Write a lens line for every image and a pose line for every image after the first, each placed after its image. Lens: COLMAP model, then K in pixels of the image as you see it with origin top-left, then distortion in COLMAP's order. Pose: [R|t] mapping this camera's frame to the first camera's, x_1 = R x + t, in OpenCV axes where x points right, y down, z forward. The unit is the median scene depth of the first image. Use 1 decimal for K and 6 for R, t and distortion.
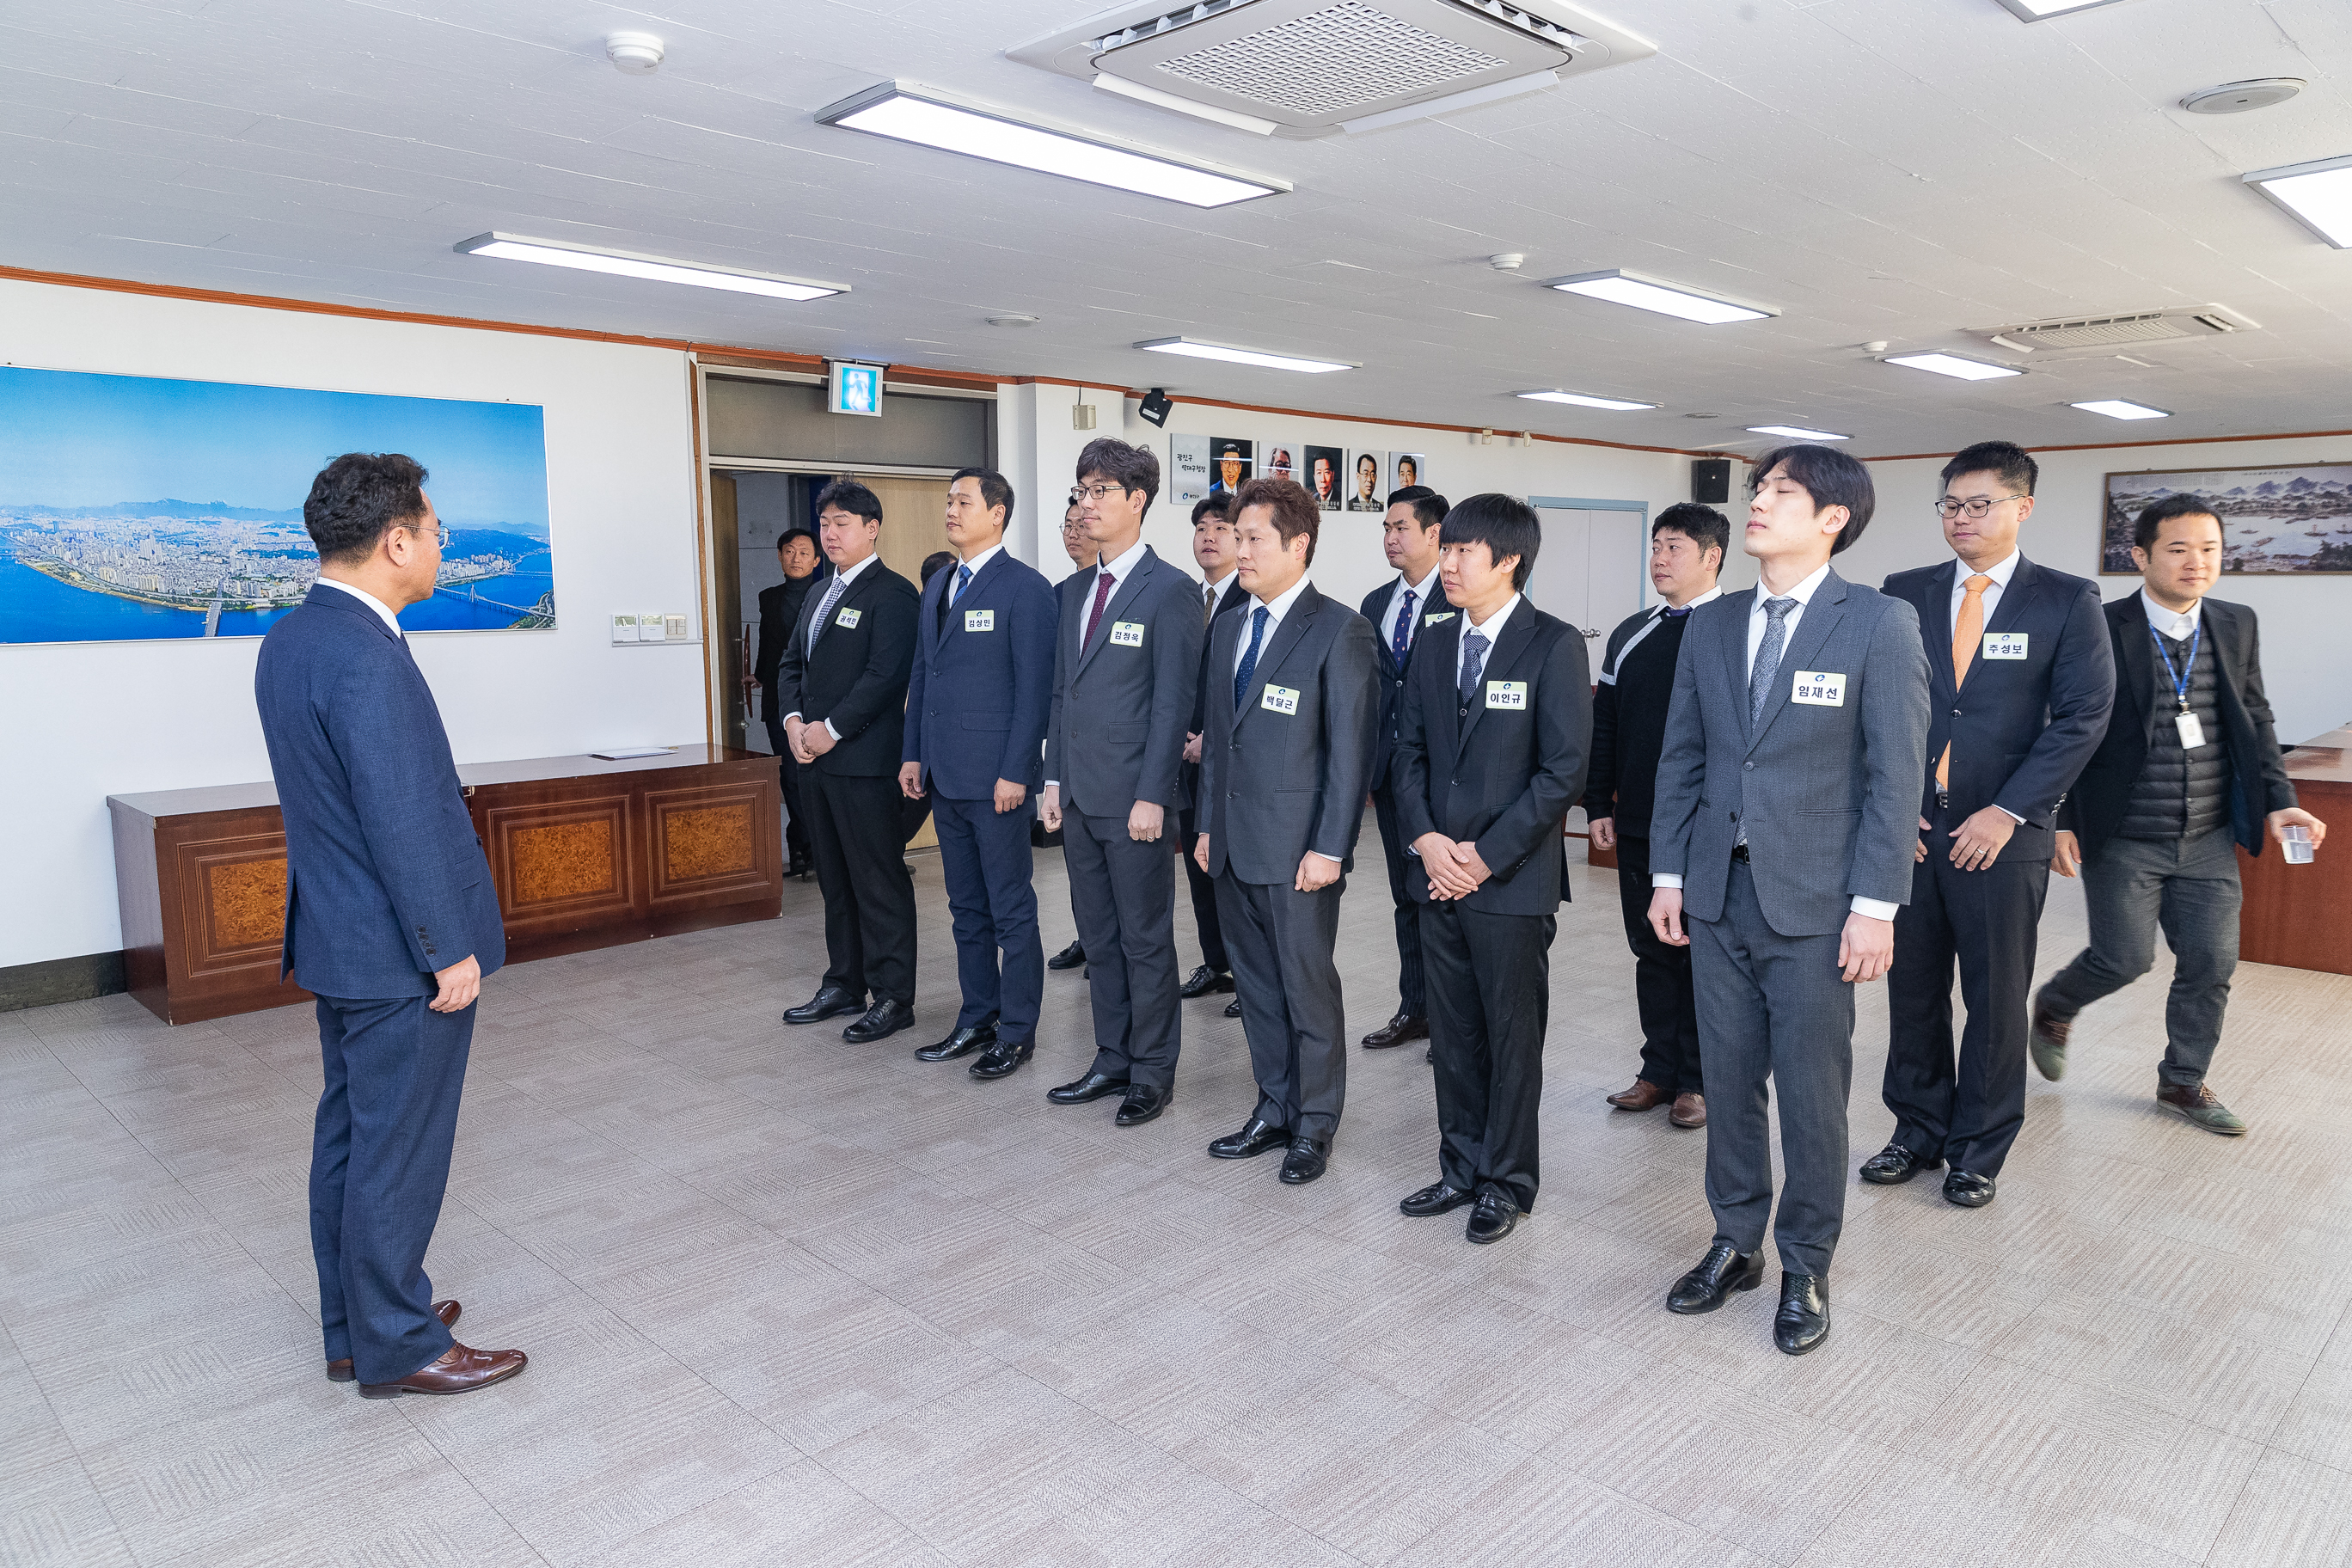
lens RADIAL K [[1561.2, 0, 1180.6], [0, 1561.2, 787.7], [0, 0, 1]] dist [0.004132, 0.001372]
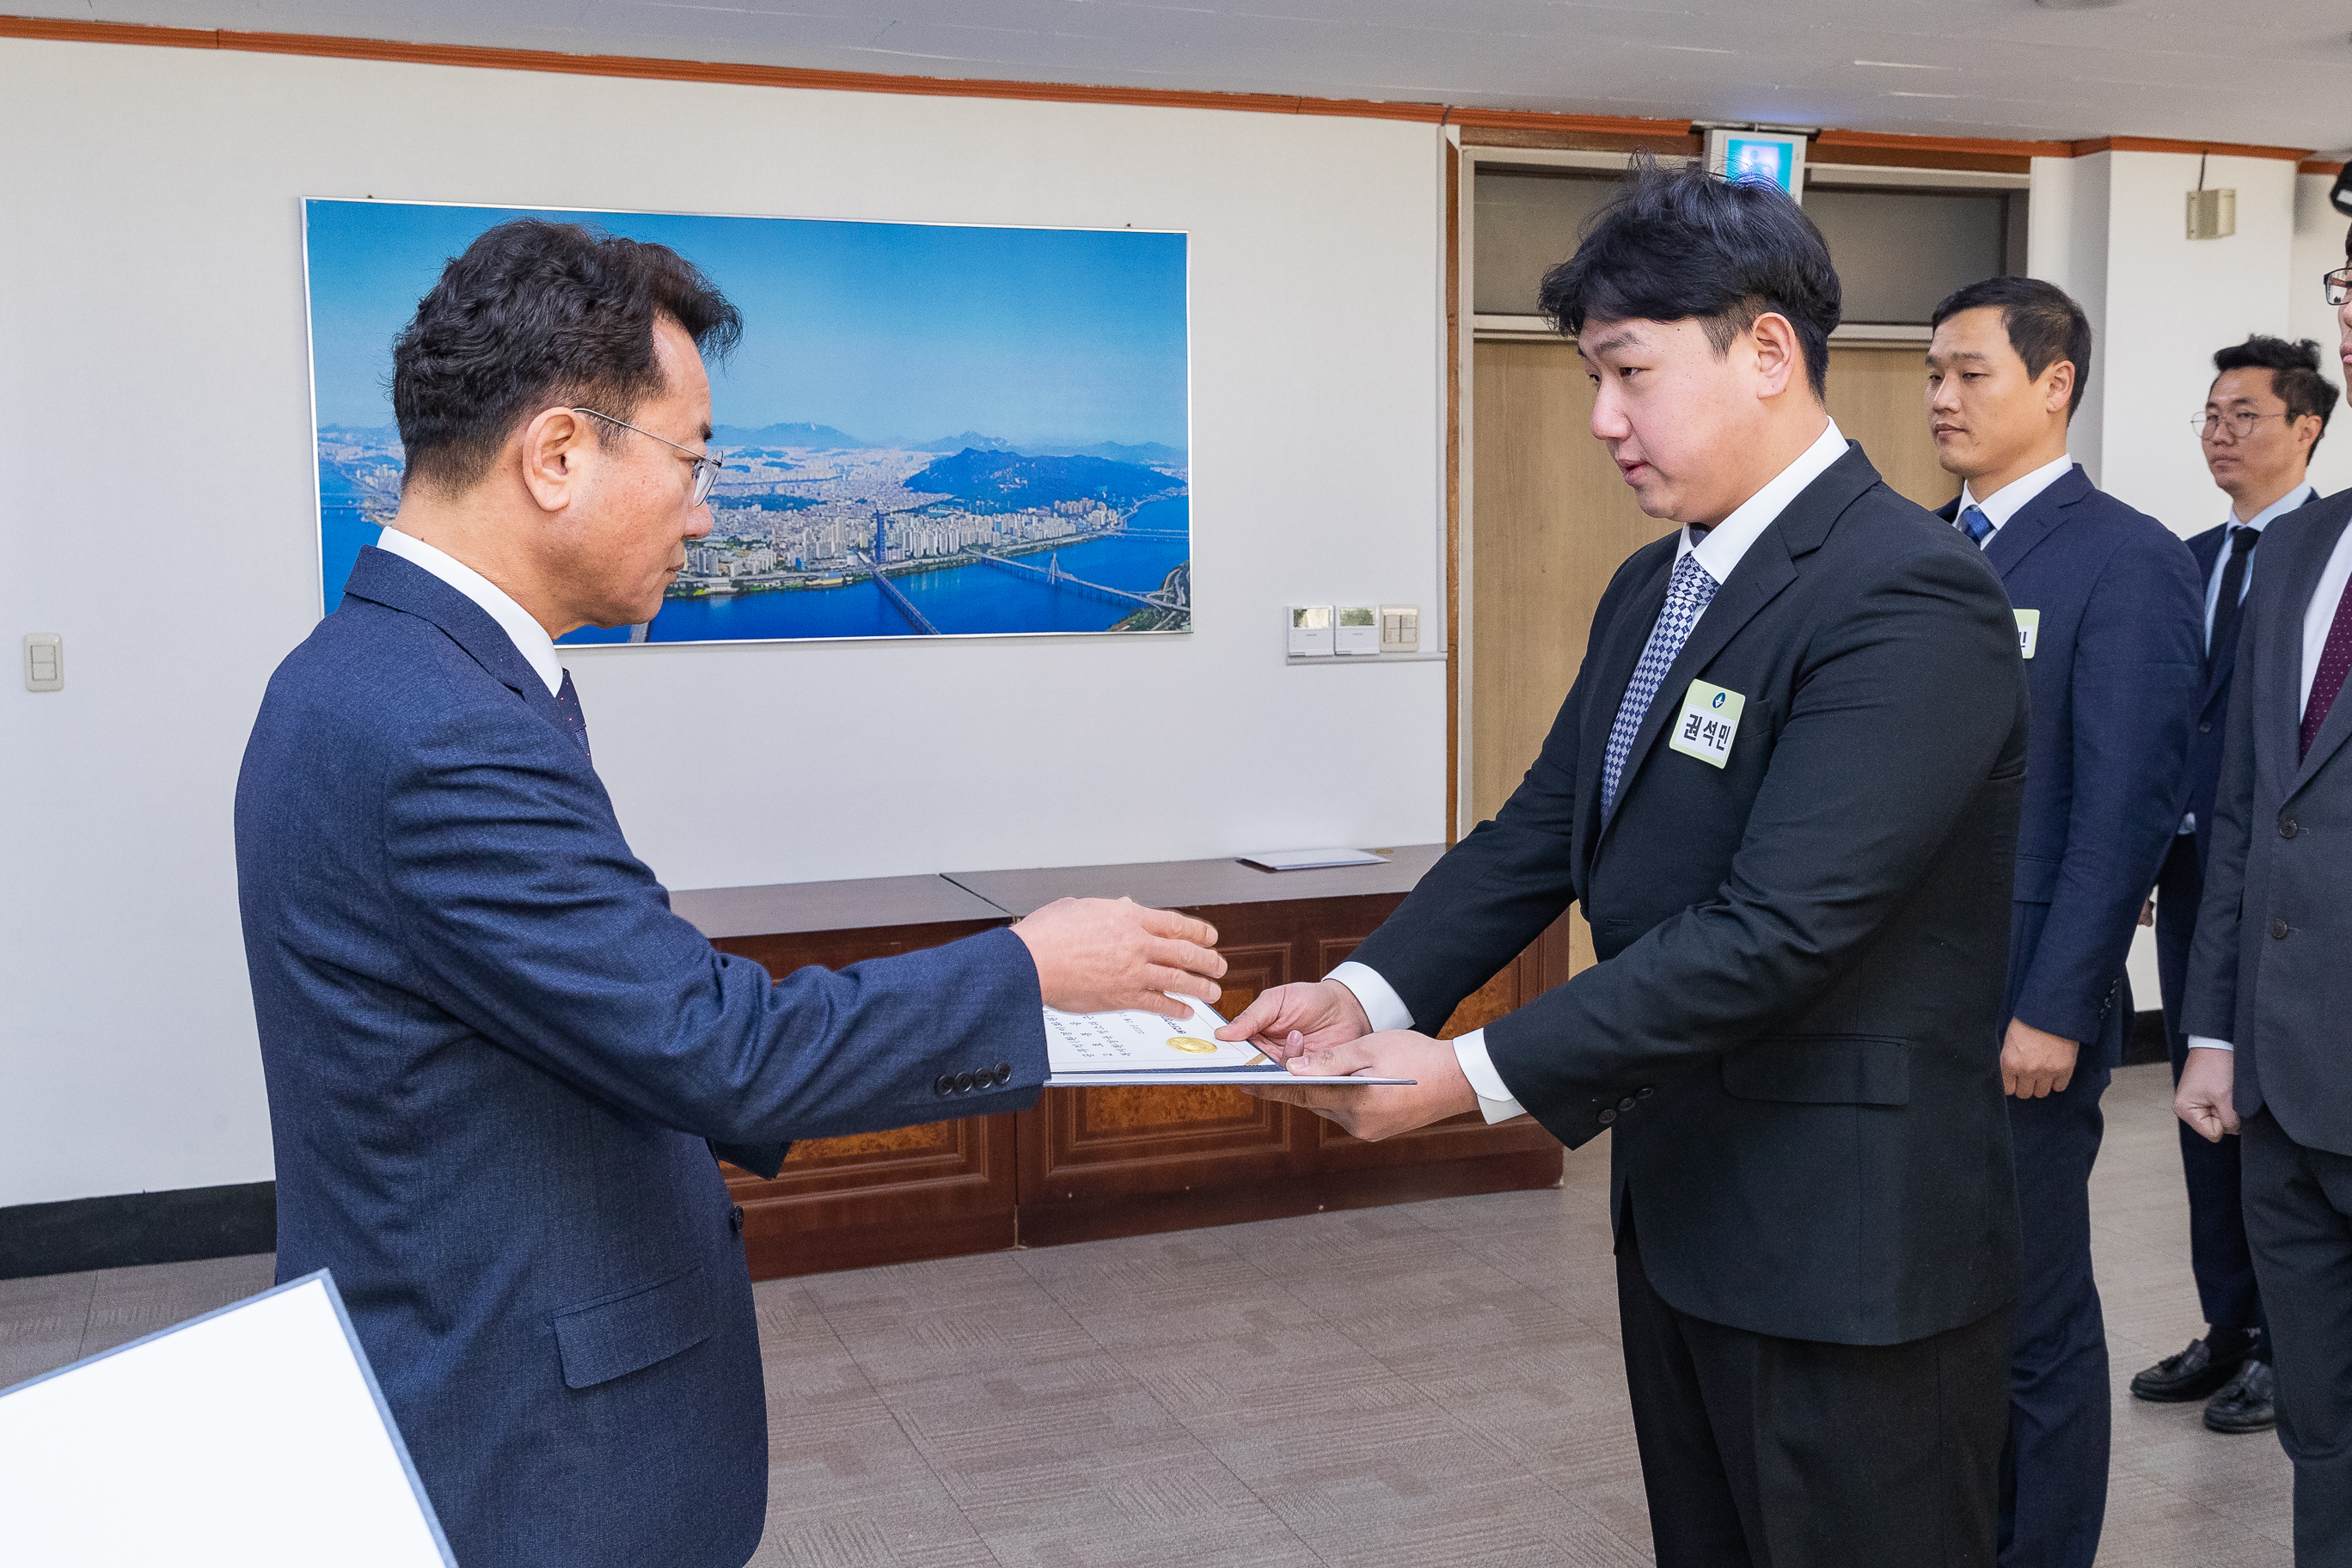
lens RADIAL K [[2406.0, 0, 1215.0], [0, 2406.0, 790.4], [0, 0, 1]] dist [0.004302, 0.000793]
pose [[0.913325, 0.036776, -0.405568, -0.044052], [-0.049254, 0.998579, -0.020368, -0.029487], [0.404243, 0.038578, 0.913838, 0.232490]]
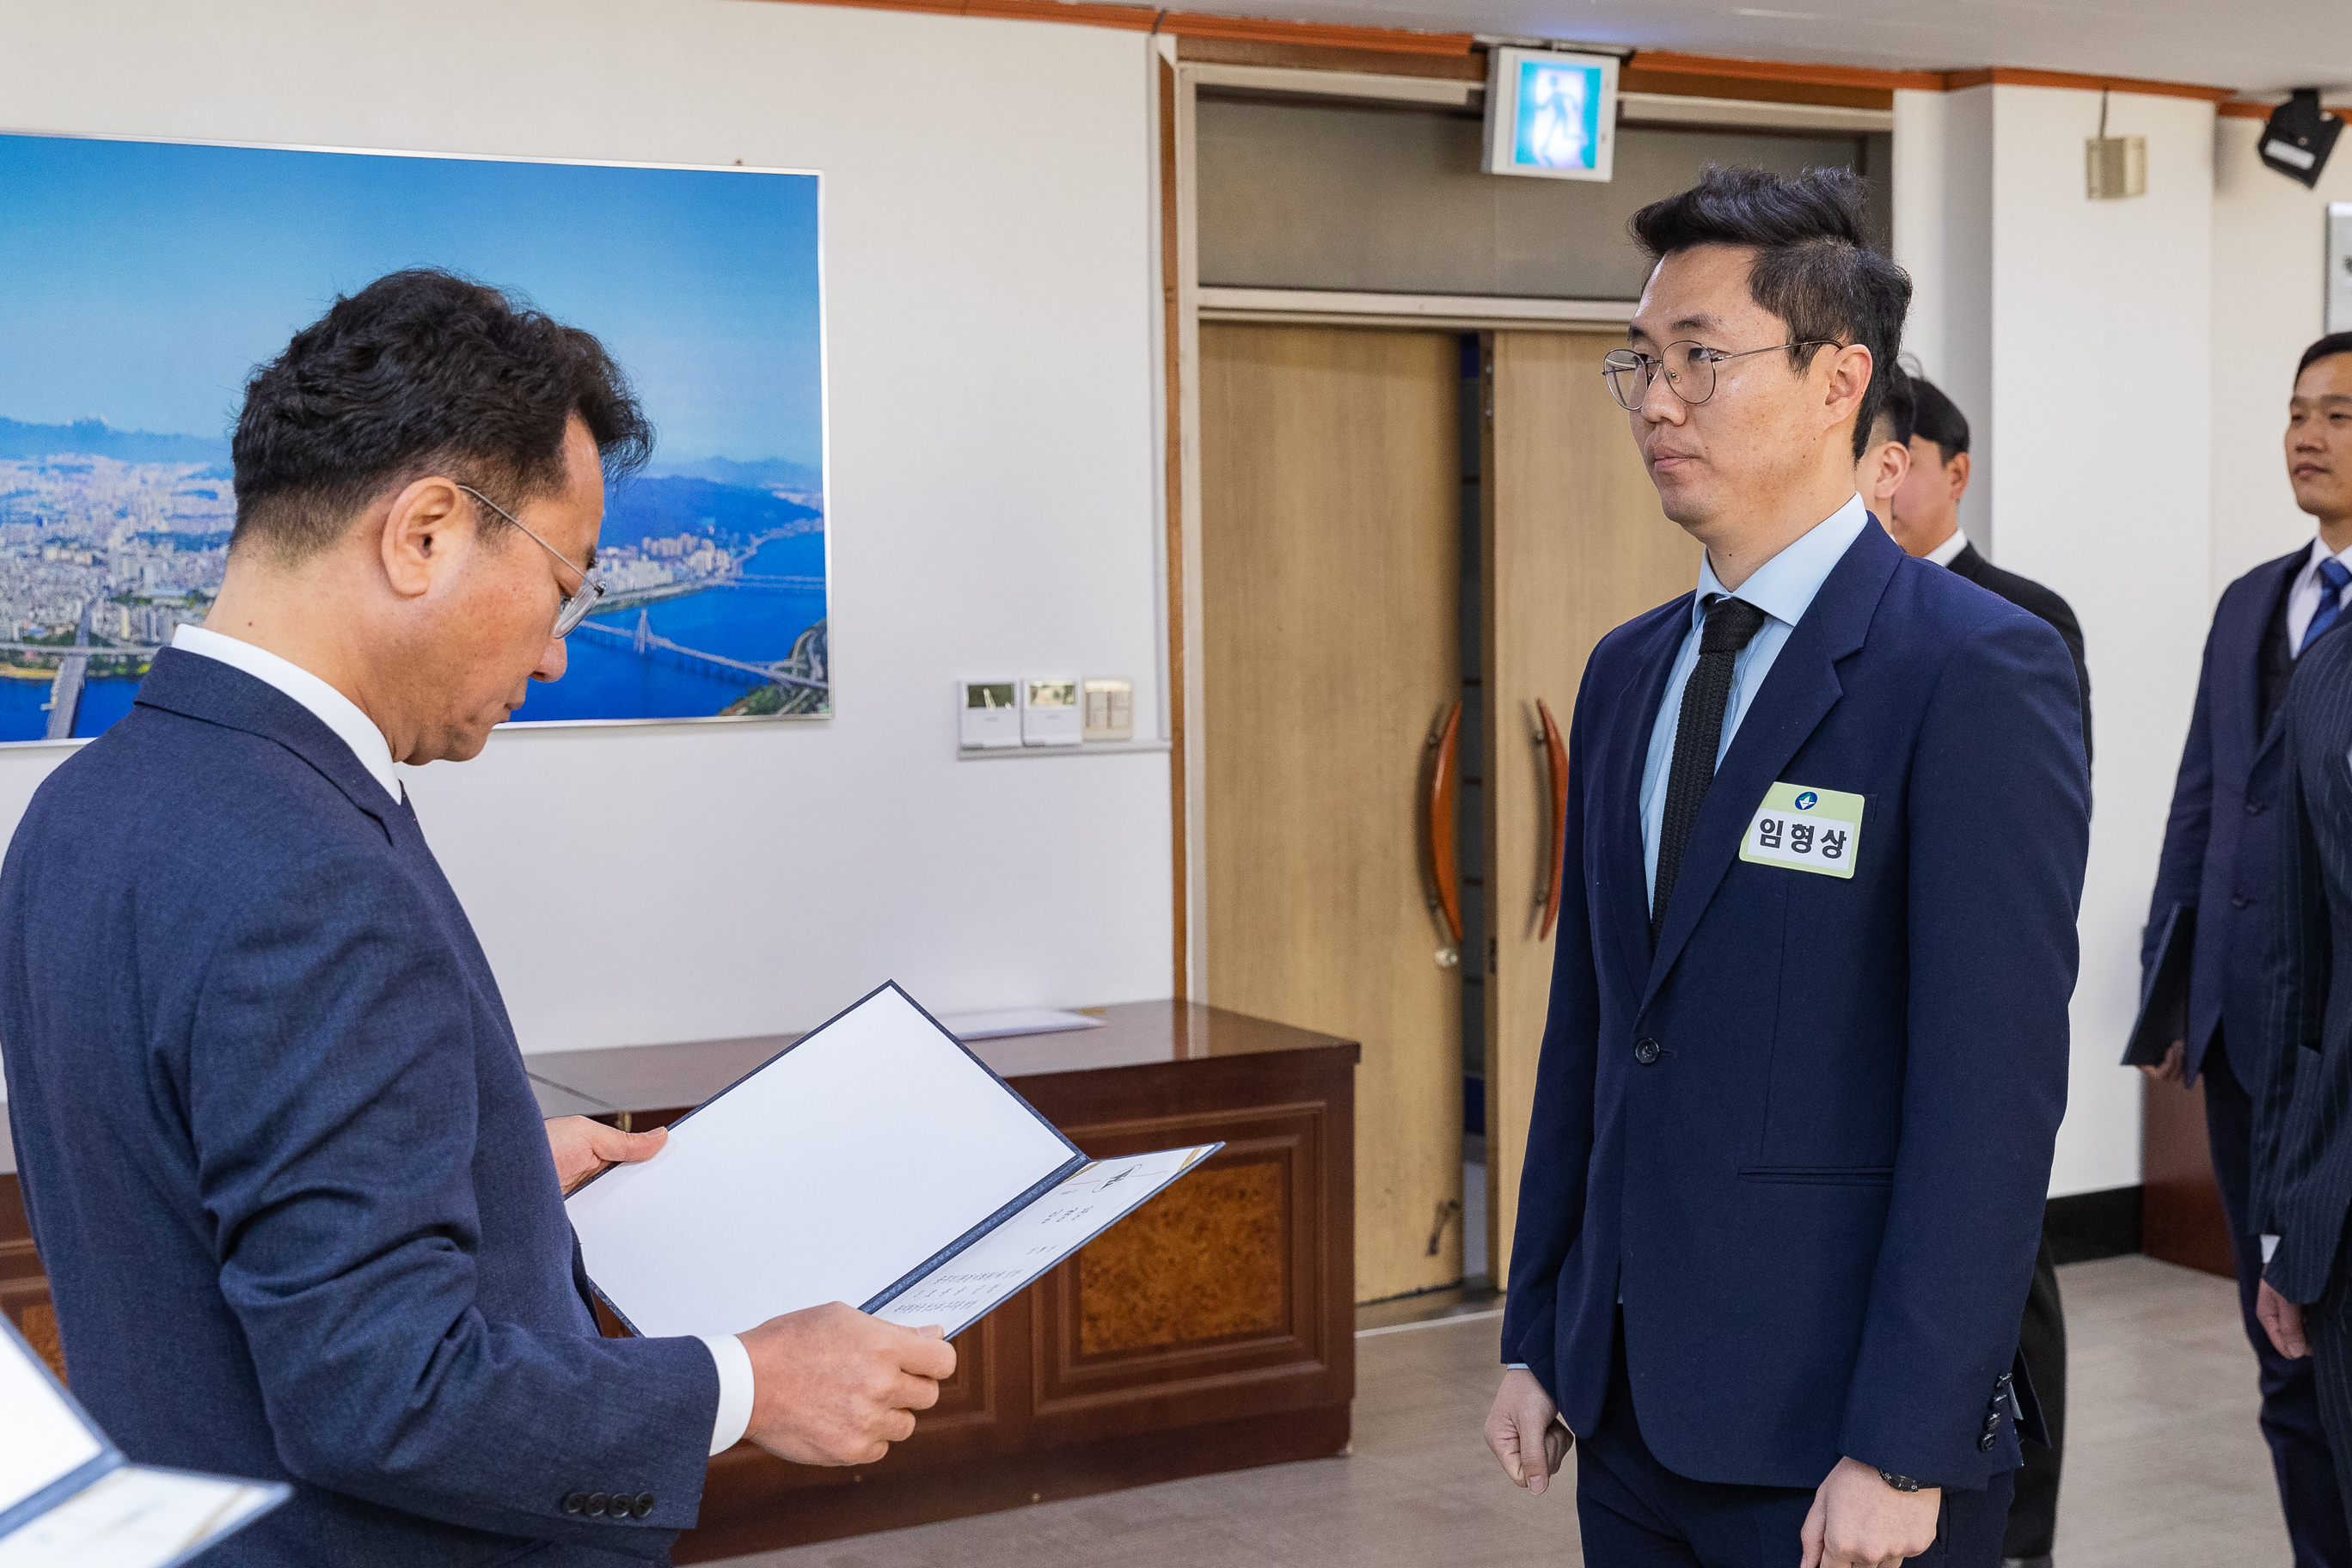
lens RADIAL K [[3493.5, 0, 1296.5], [0, 3493.5, 814.6], [0, 0, 1]] dist [0.006453, 0.012335]
pose [[0.972107, 0.008563, -0.234380, -0.071932], [-0.023434, 0.997879, -0.060735, -0.024919], [0.233362, 0.064533, 0.970246, 0.155313]]
